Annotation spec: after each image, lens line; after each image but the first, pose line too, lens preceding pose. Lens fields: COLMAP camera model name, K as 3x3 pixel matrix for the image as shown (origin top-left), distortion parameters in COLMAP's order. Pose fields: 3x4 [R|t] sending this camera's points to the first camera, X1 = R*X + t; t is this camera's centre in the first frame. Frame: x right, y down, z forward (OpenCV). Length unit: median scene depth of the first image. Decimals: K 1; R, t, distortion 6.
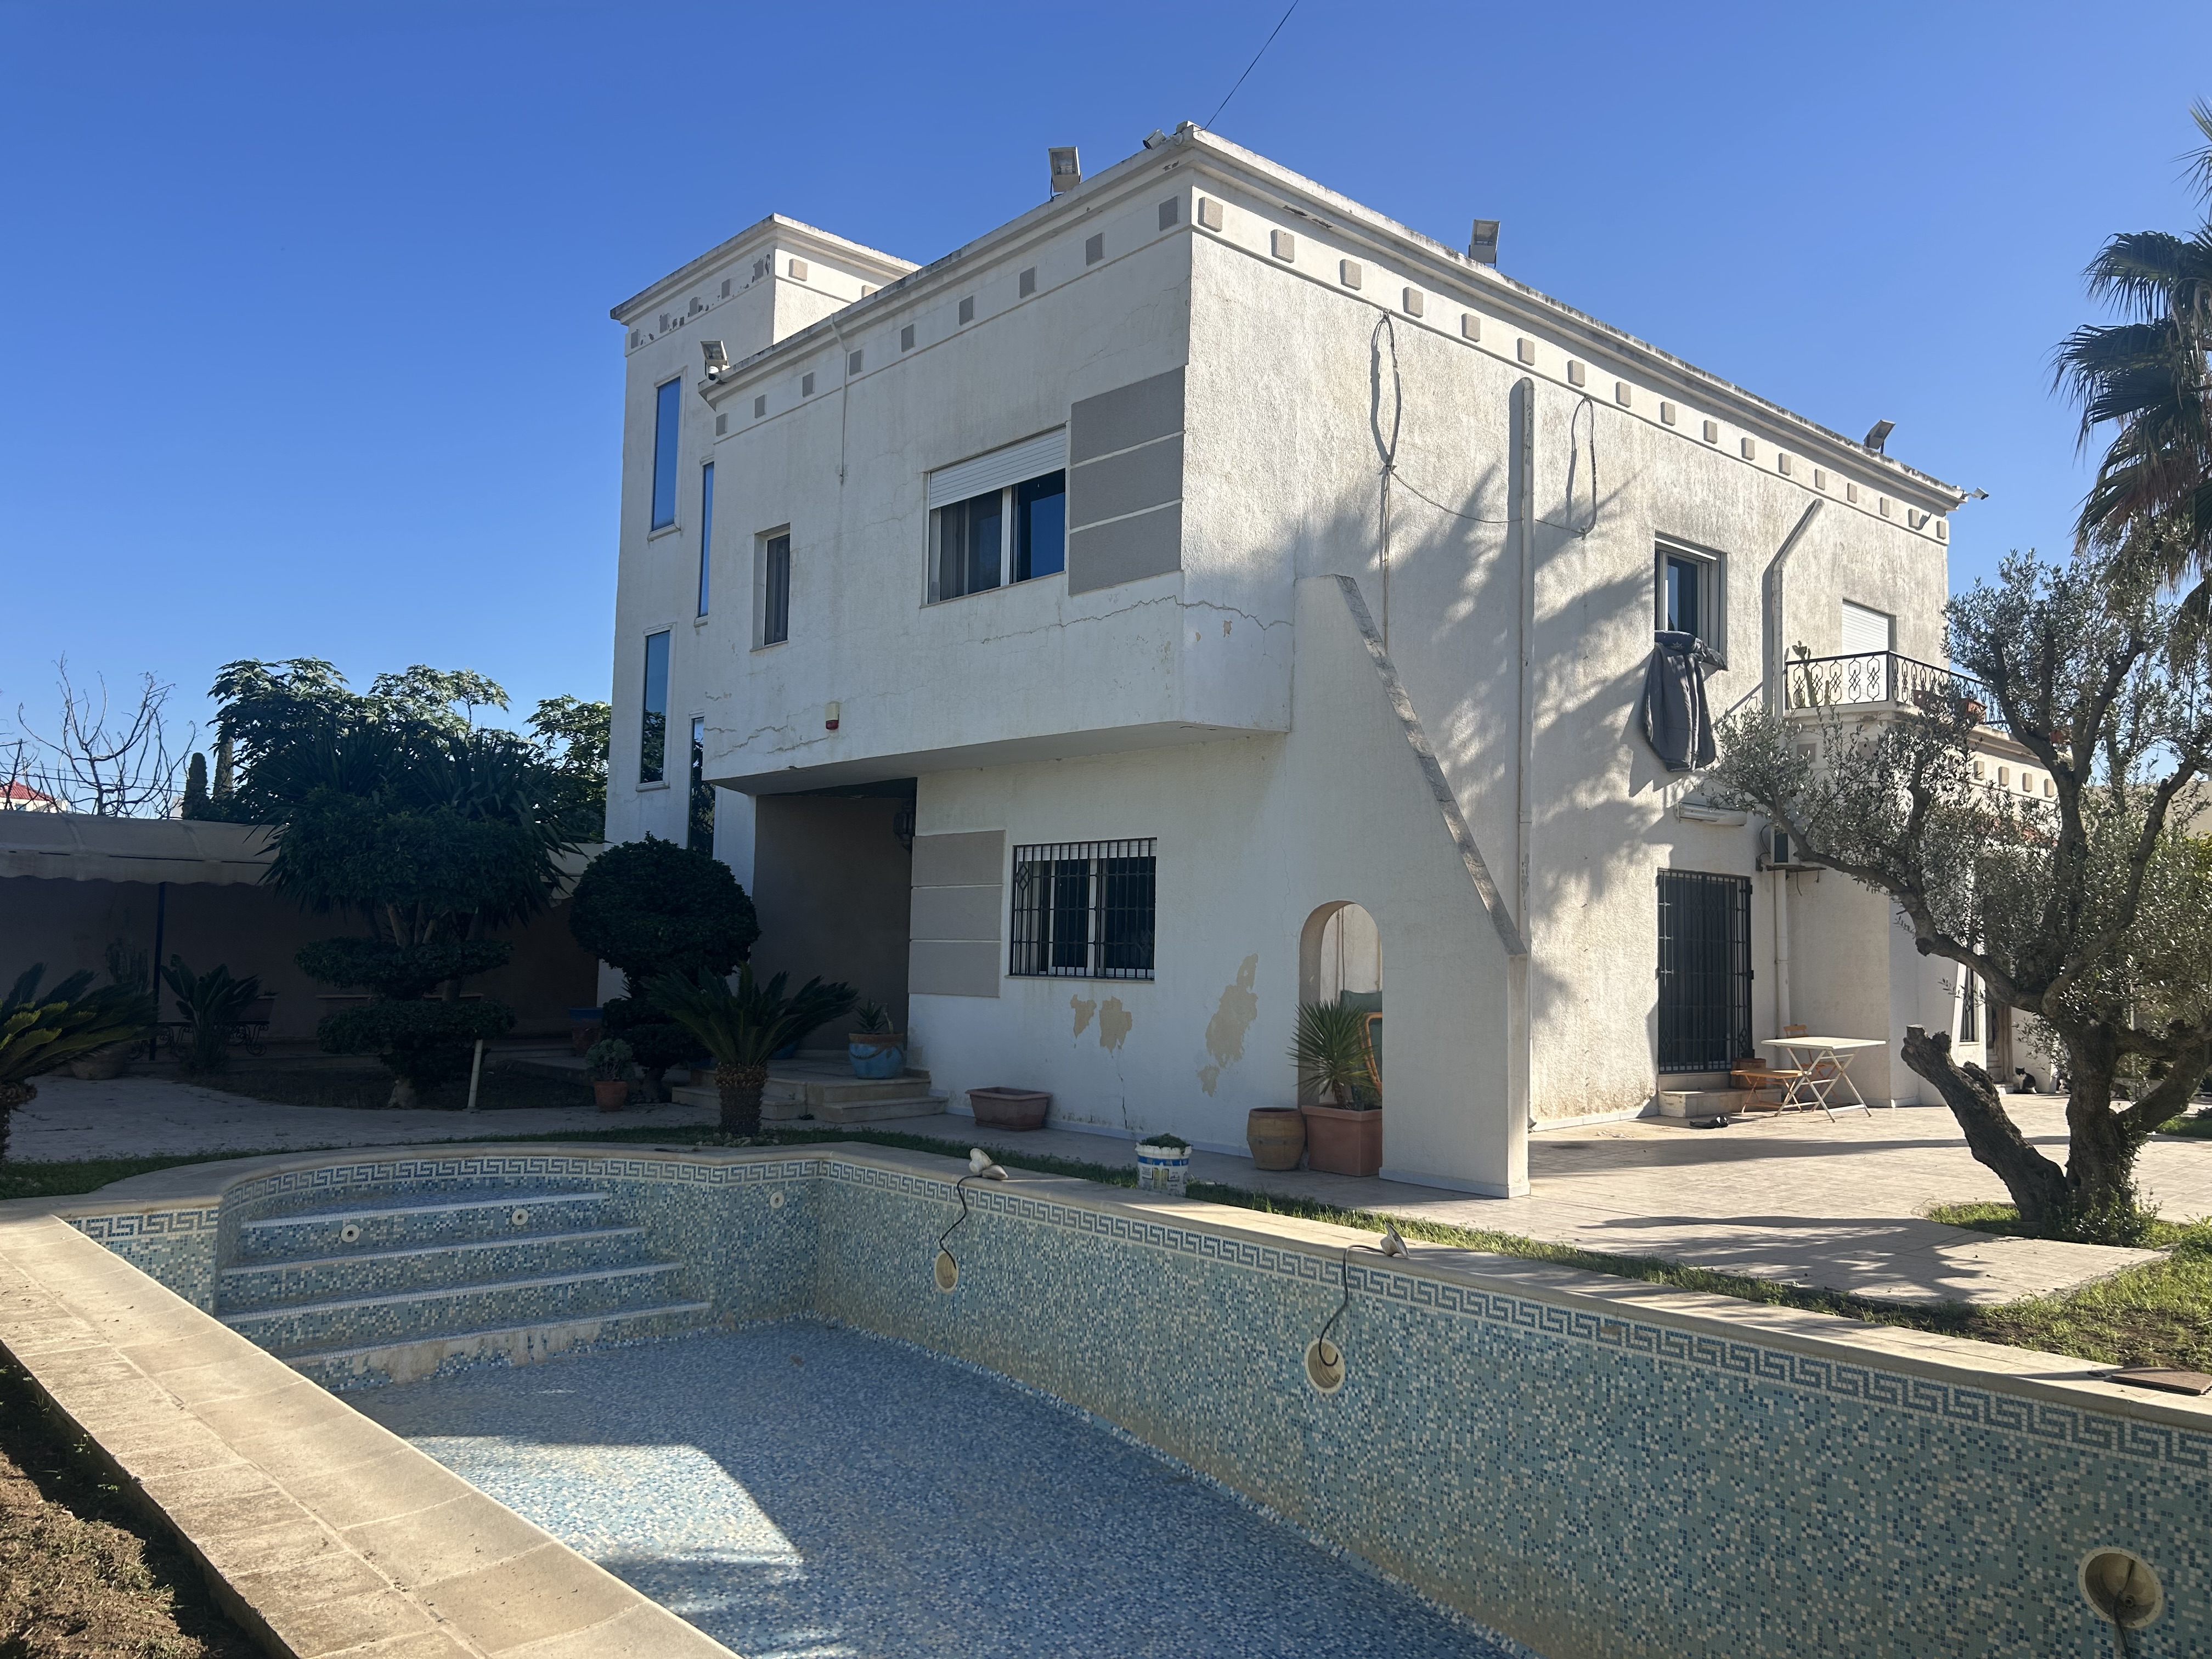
lens RADIAL K [[1692.7, 0, 1104.7], [0, 1692.7, 831.9], [0, 0, 1]] dist [0.030919, -0.021941]
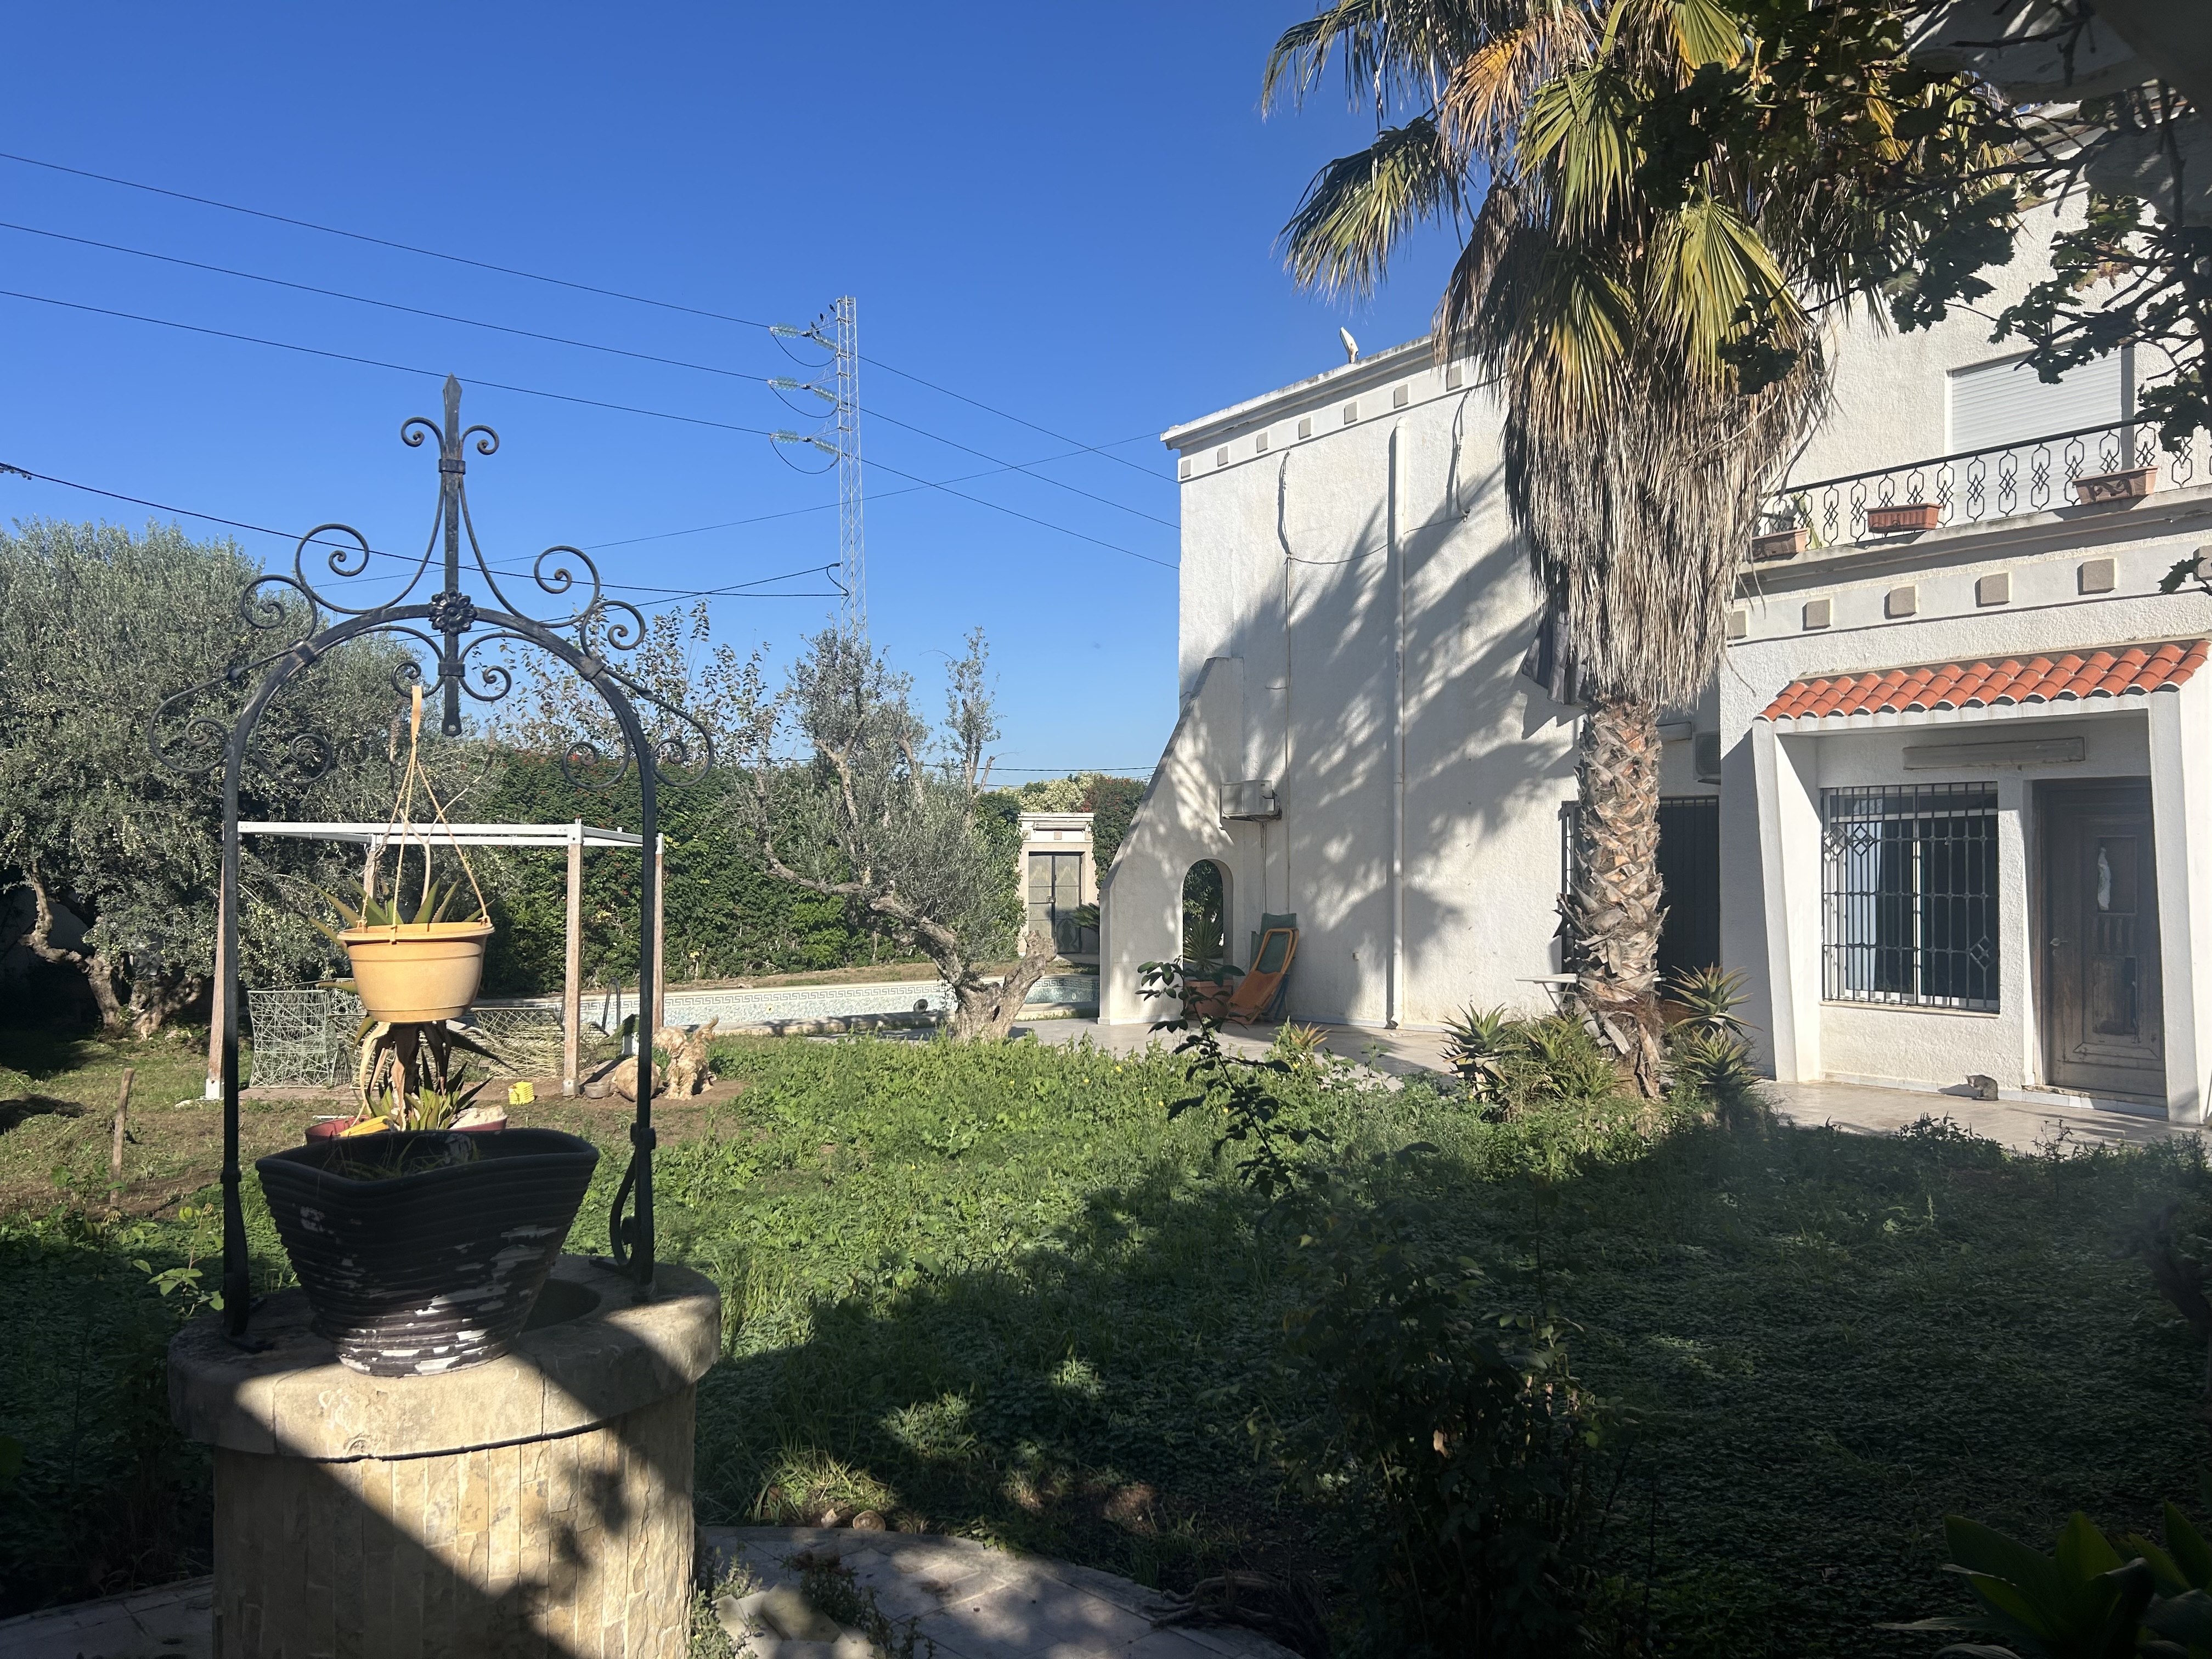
lens RADIAL K [[1692.7, 0, 1105.7], [0, 1692.7, 830.0], [0, 0, 1]] dist [0.030919, -0.021941]
pose [[-0.156517, -0.032114, -0.987153, 1.453224], [0.081492, 0.995644, -0.045311, 0.066392], [0.984308, -0.087537, -0.153218, 0.932826]]
